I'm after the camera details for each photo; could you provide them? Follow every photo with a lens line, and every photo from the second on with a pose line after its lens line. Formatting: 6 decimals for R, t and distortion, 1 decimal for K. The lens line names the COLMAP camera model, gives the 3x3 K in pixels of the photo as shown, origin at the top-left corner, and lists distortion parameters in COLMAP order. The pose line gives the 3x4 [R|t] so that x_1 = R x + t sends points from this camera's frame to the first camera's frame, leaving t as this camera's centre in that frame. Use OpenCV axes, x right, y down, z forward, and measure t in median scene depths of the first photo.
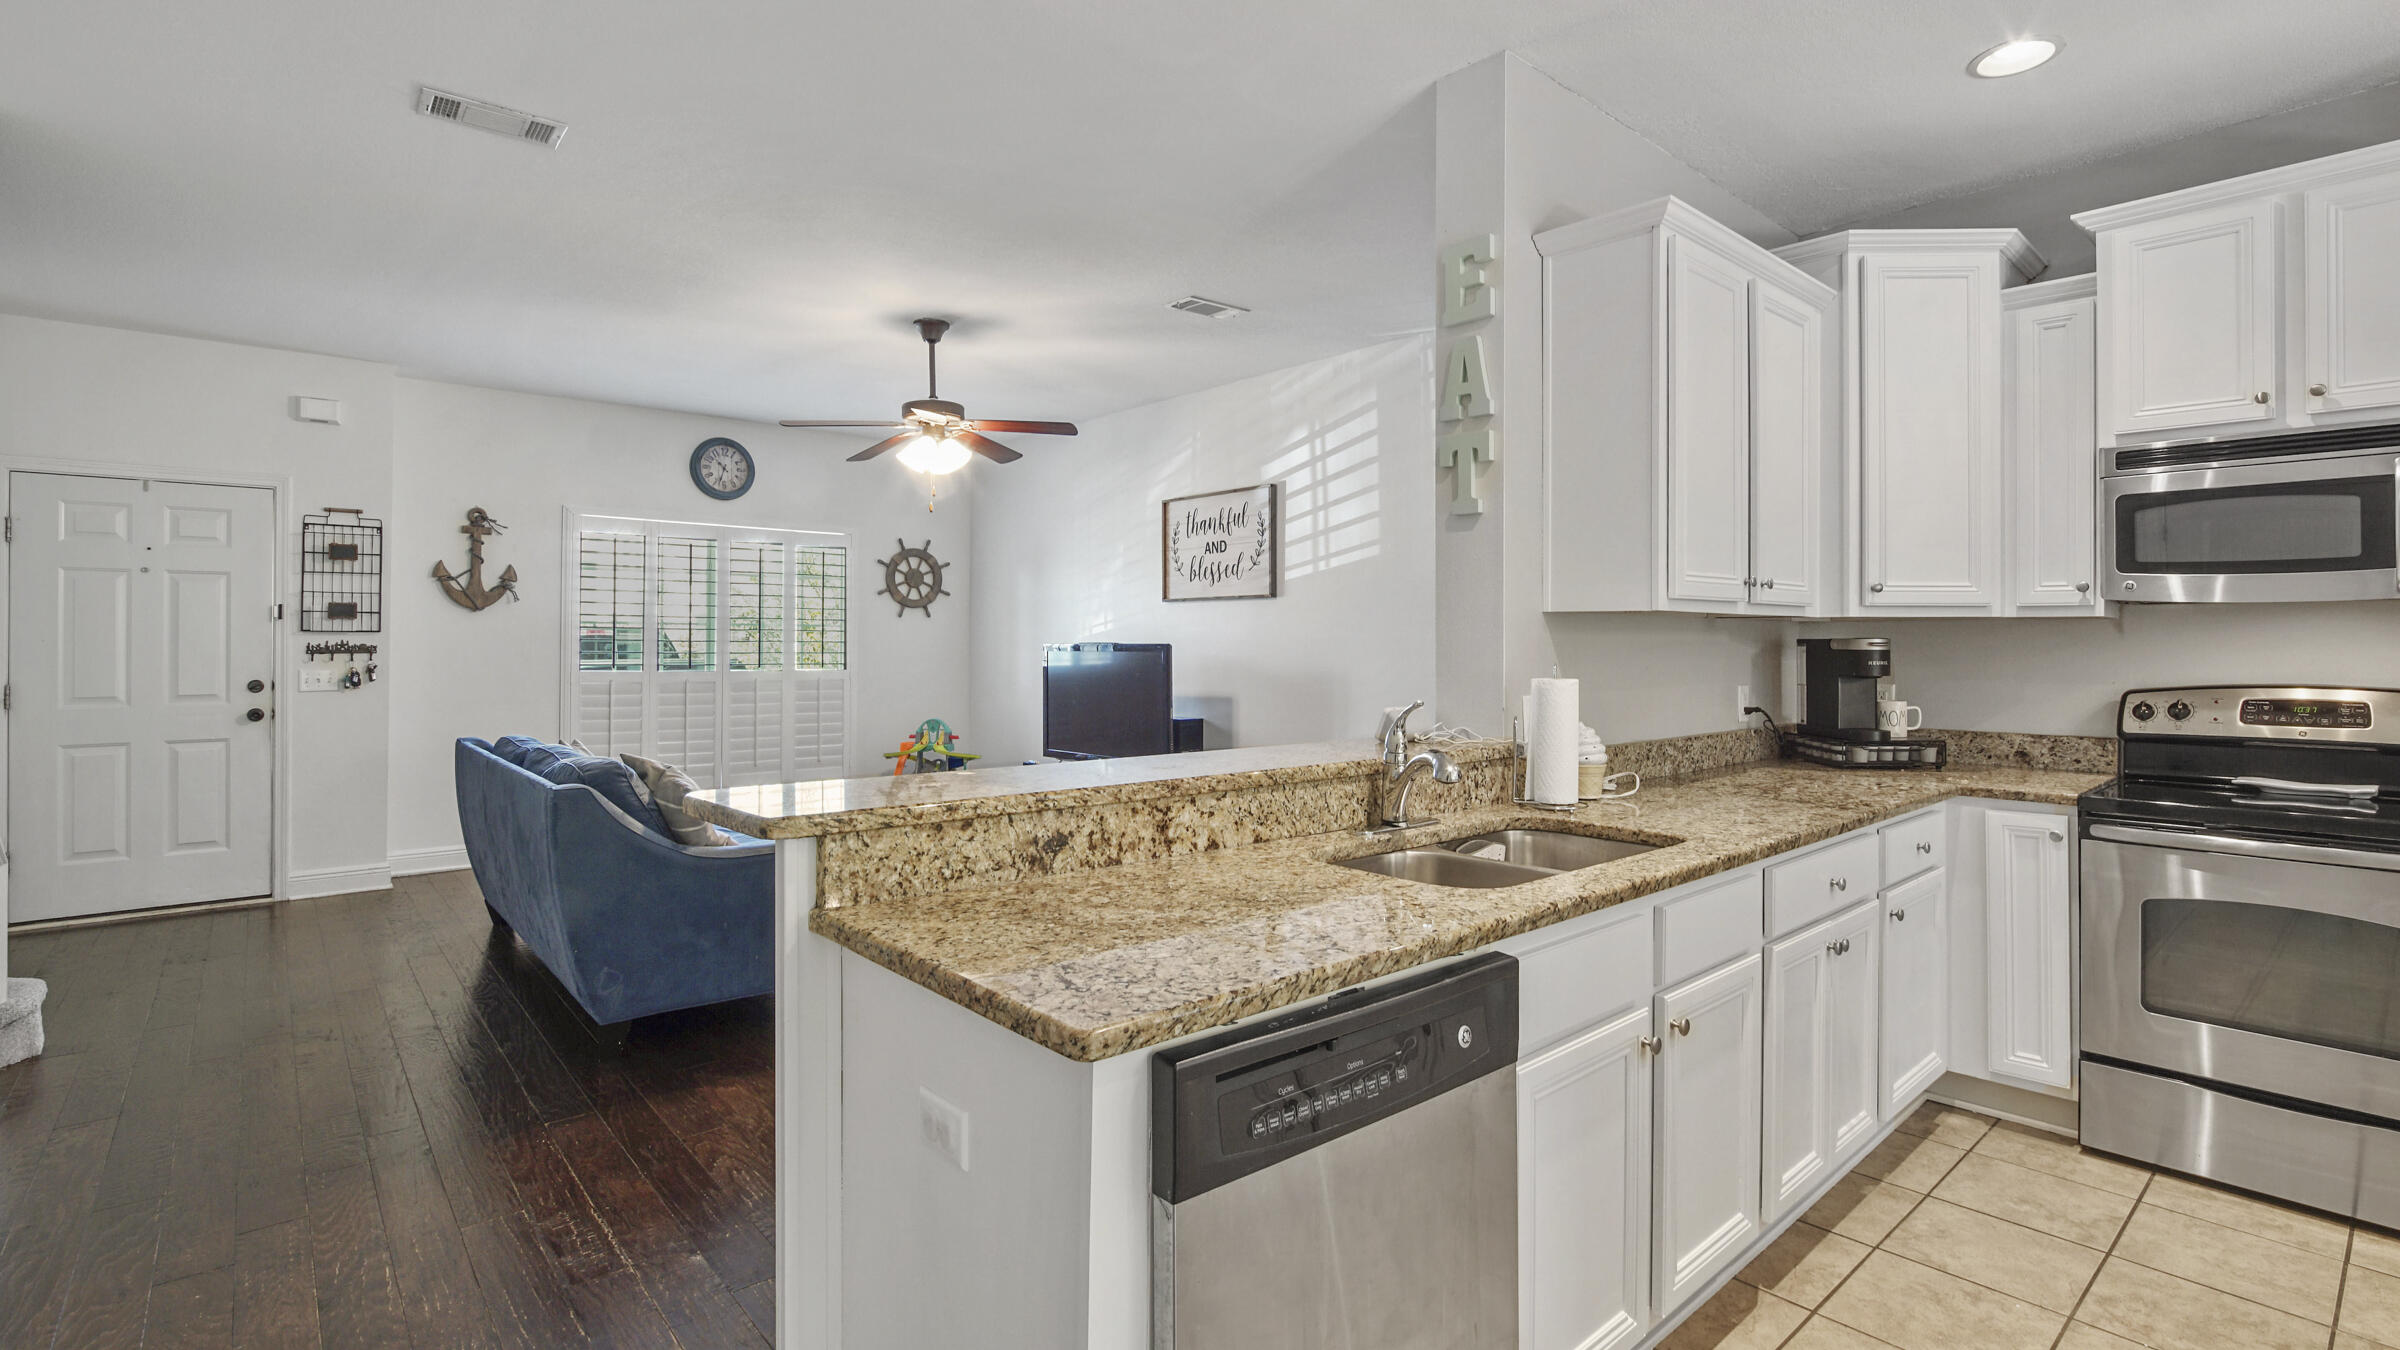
lens RADIAL K [[1097.9, 0, 1199.1], [0, 1097.9, 631.7], [0, 0, 1]] dist [-0.018736, 0.000140]
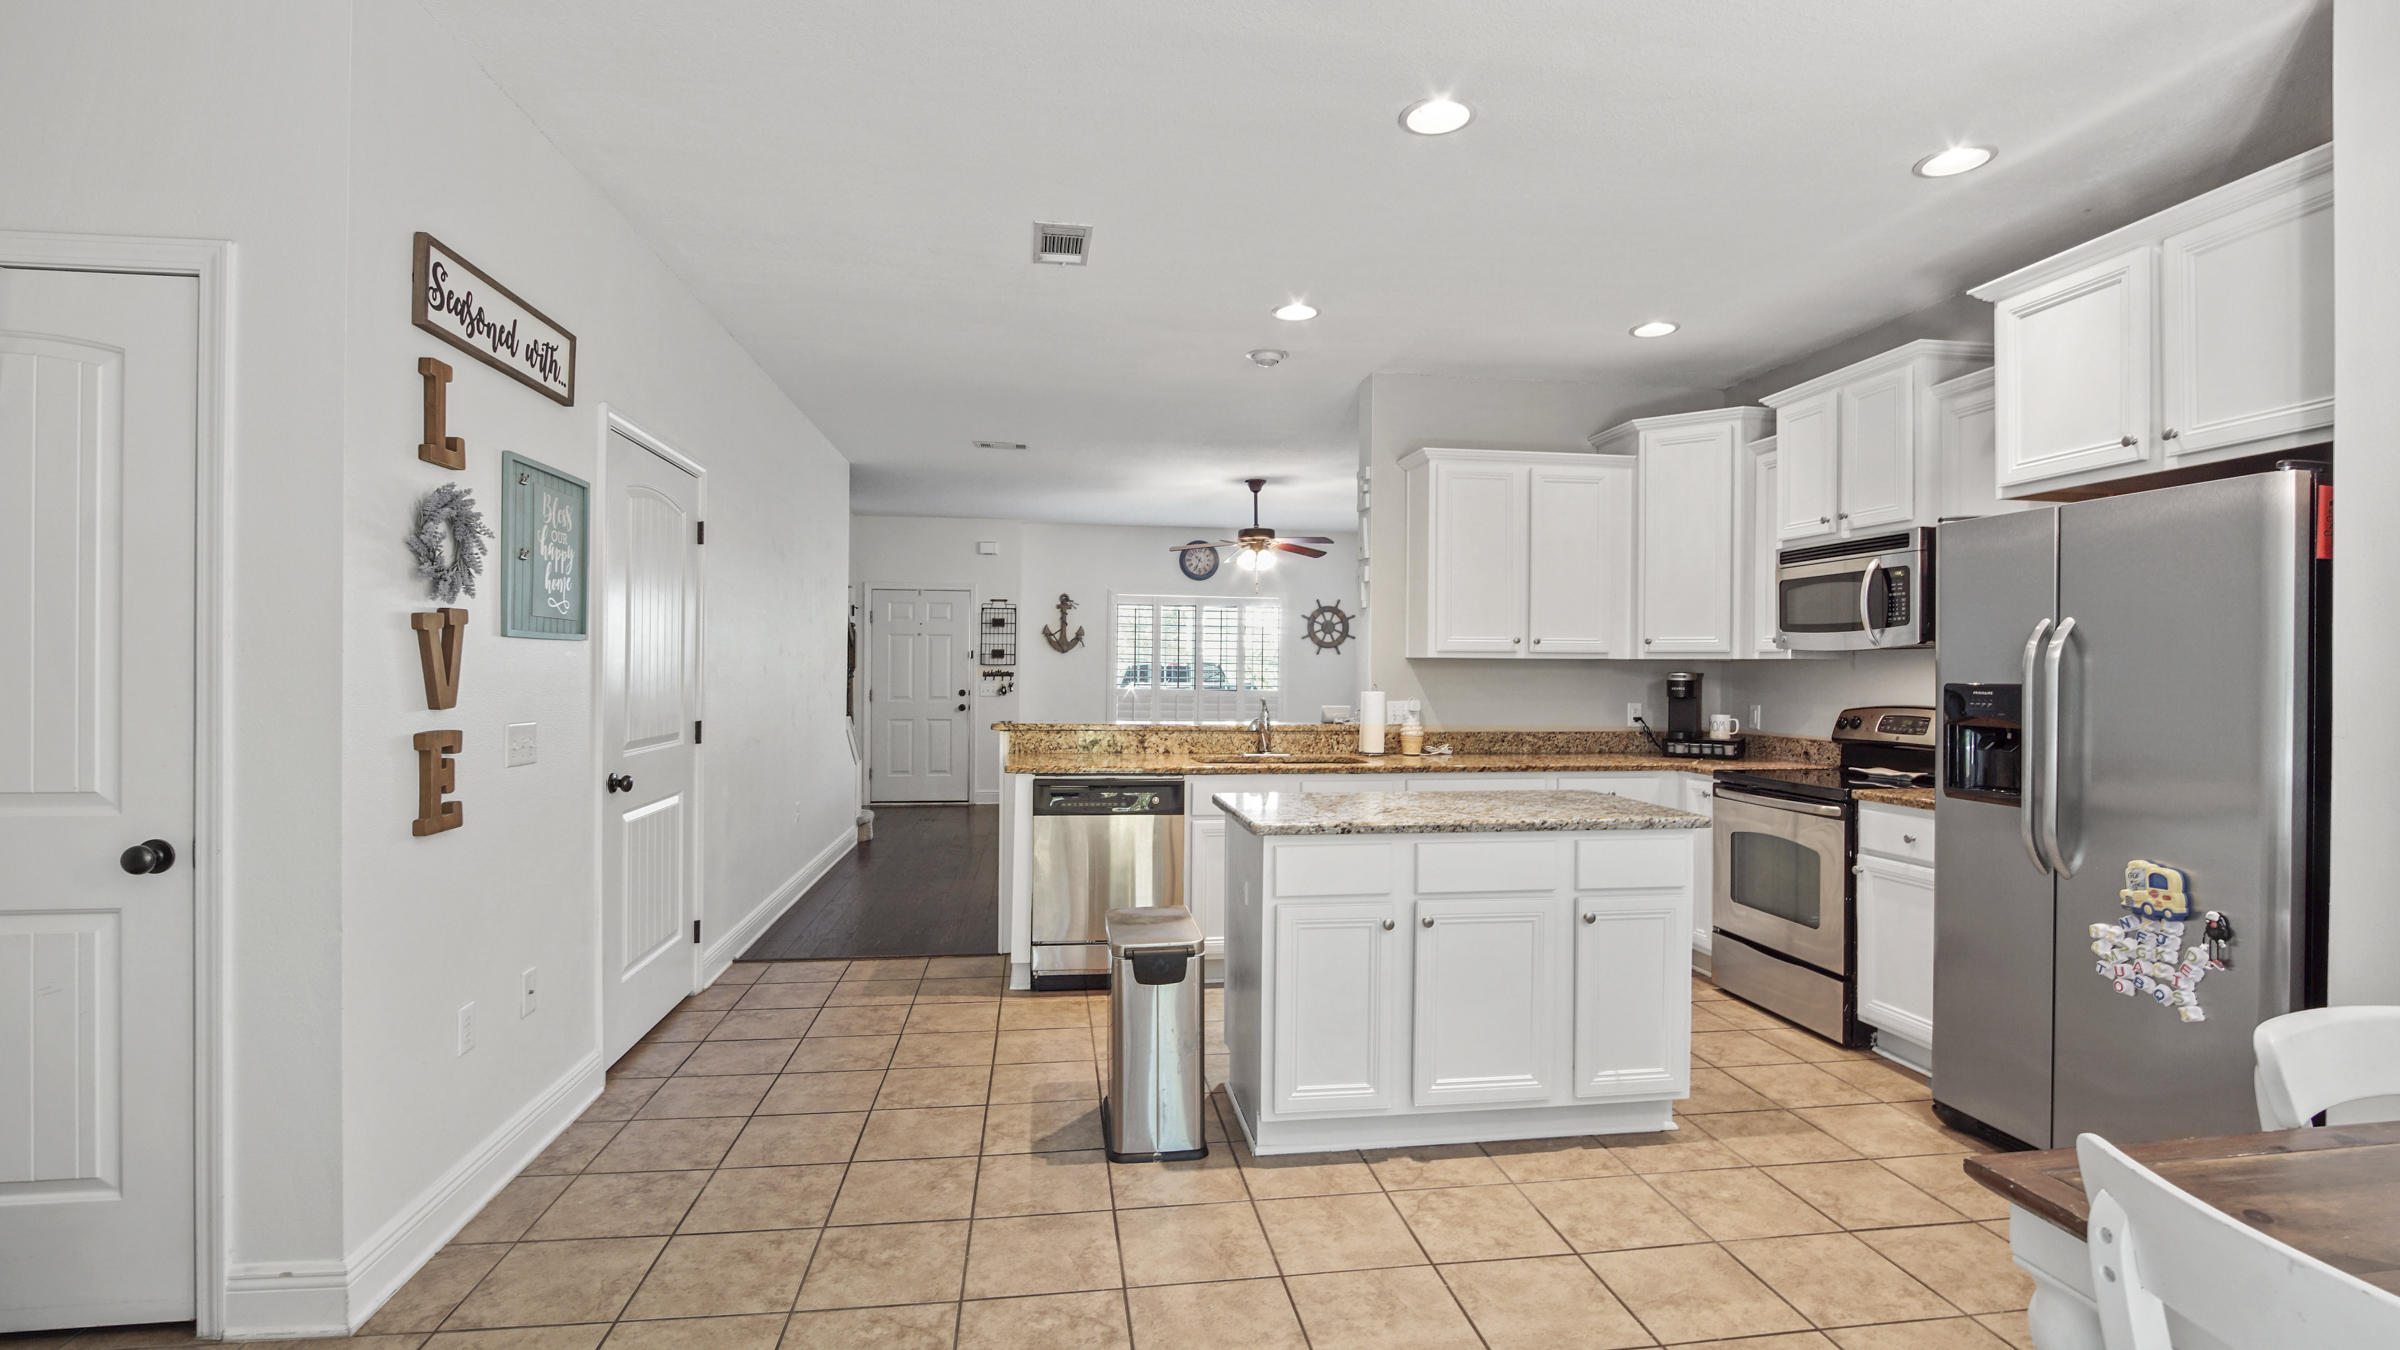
lens RADIAL K [[1077.6, 0, 1195.9], [0, 1077.6, 664.6], [0, 0, 1]] dist [-0.017912, 0.000417]
pose [[0.840538, 0.001727, -0.541749, 0.509484], [-0.000394, 0.999997, 0.002575, -0.005375], [0.541752, -0.001951, 0.840536, -0.384193]]
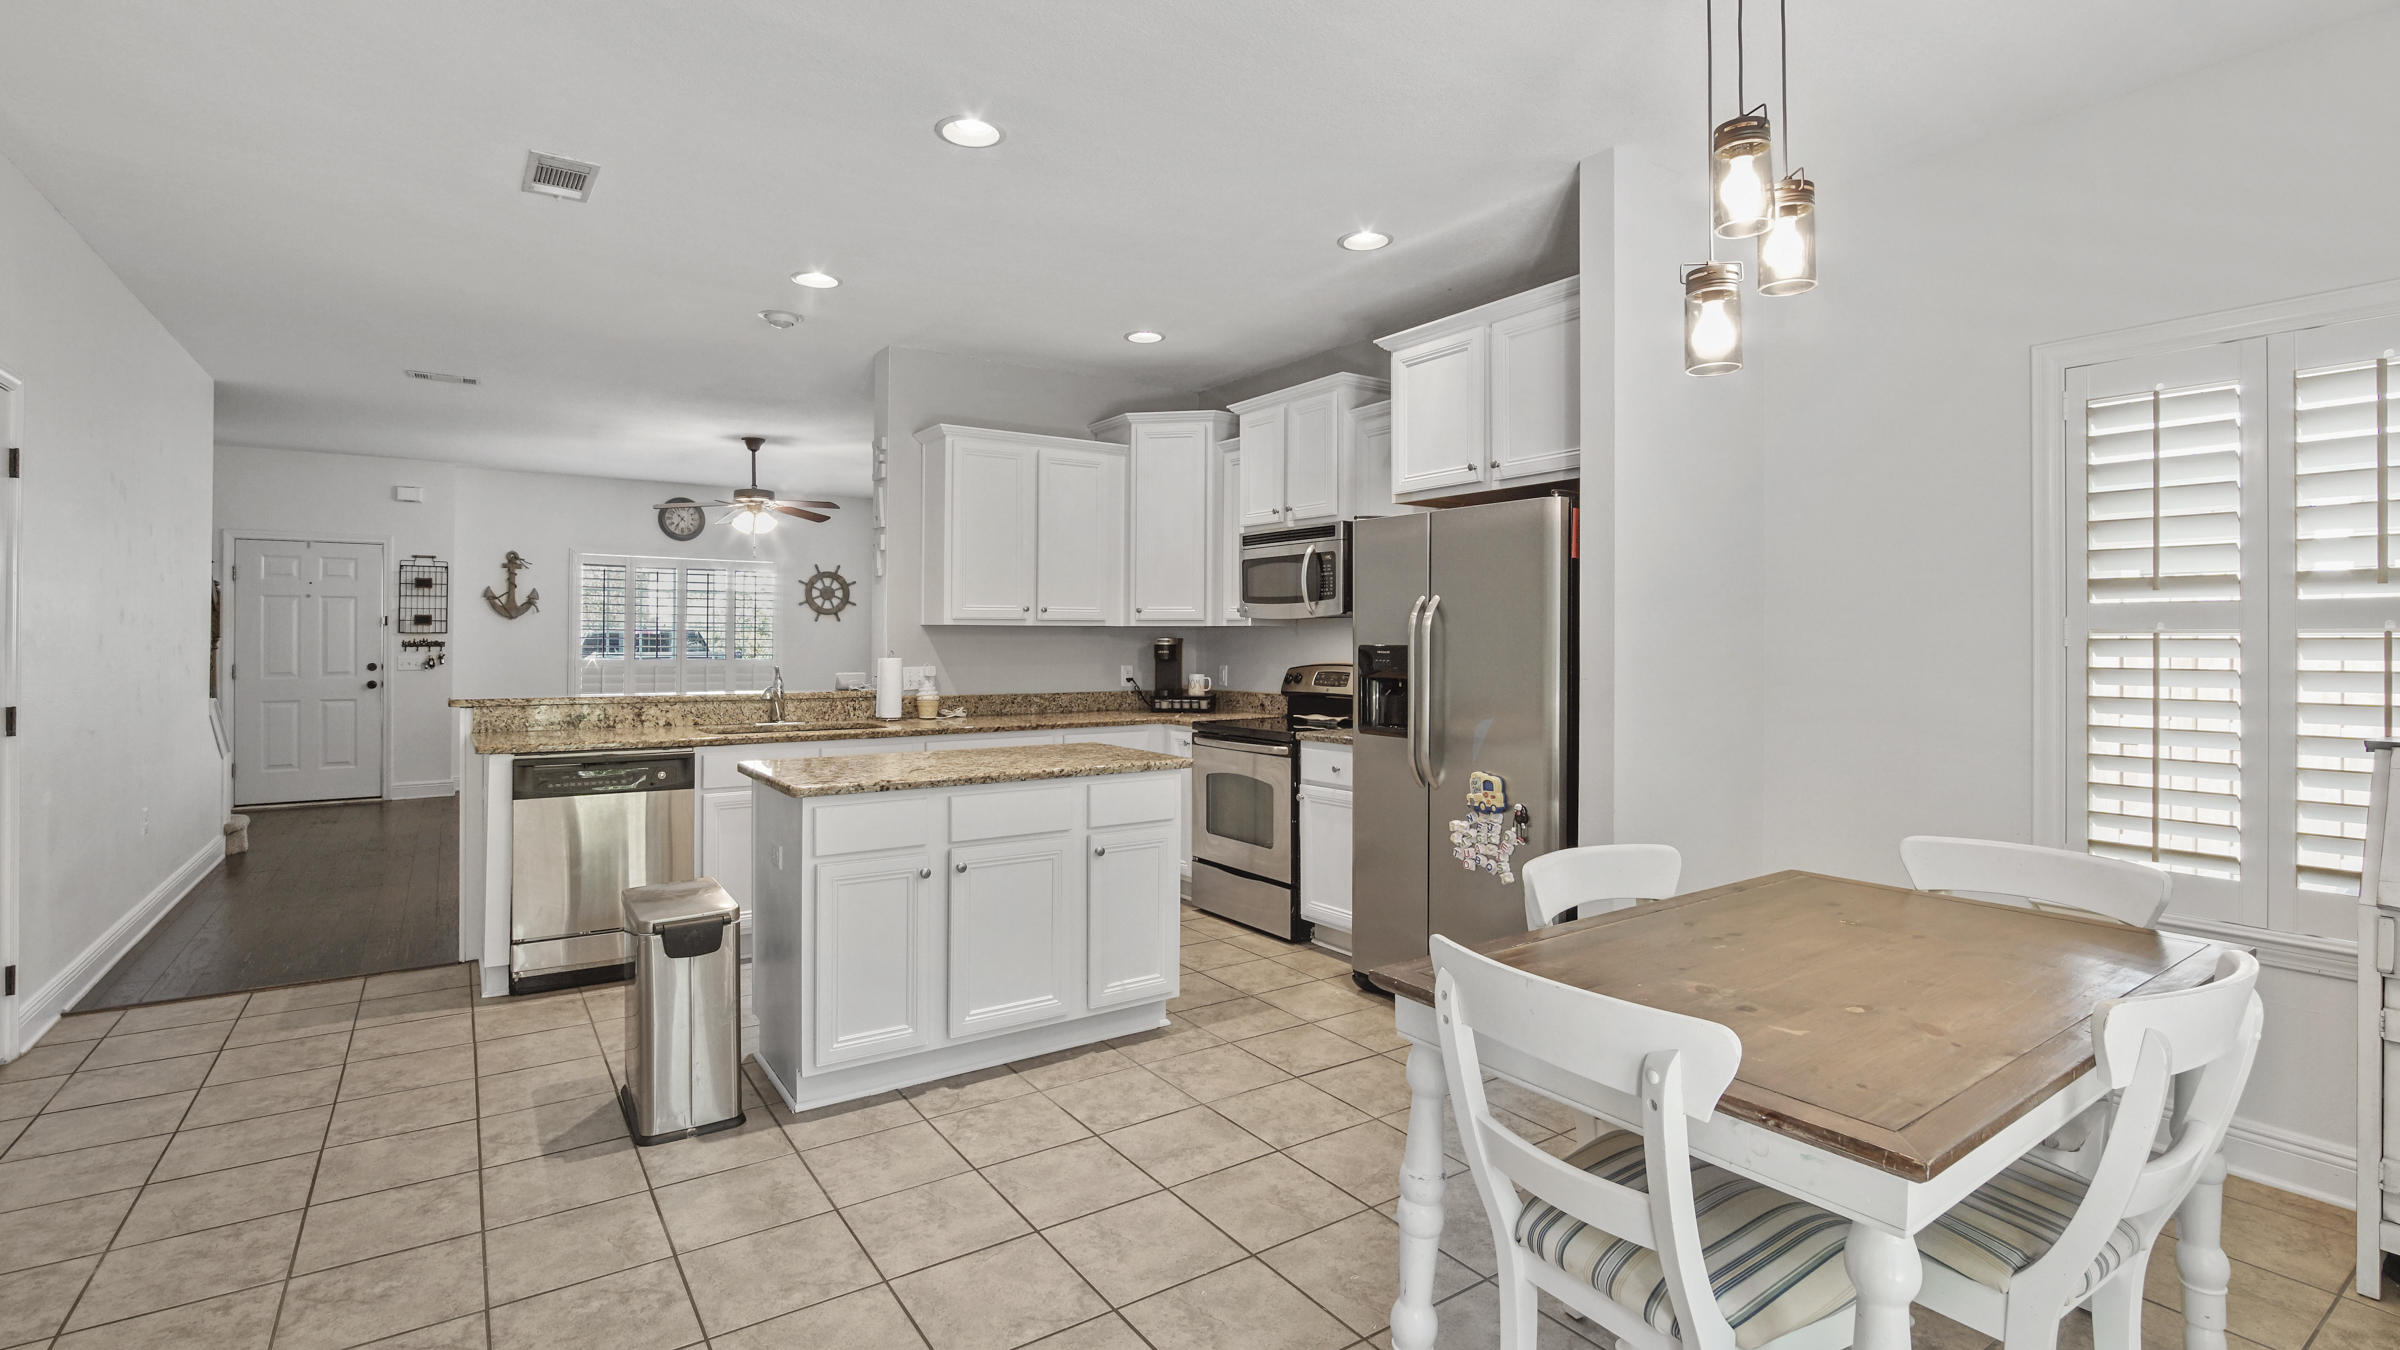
lens RADIAL K [[1090.8, 0, 1192.9], [0, 1090.8, 631.5], [0, 0, 1]] dist [-0.020432, 0.000910]
pose [[0.993458, -0.000722, -0.114196, 0.509171], [0.001035, 0.999996, 0.002682, -0.005447], [0.114194, -0.002783, 0.993455, -0.441262]]
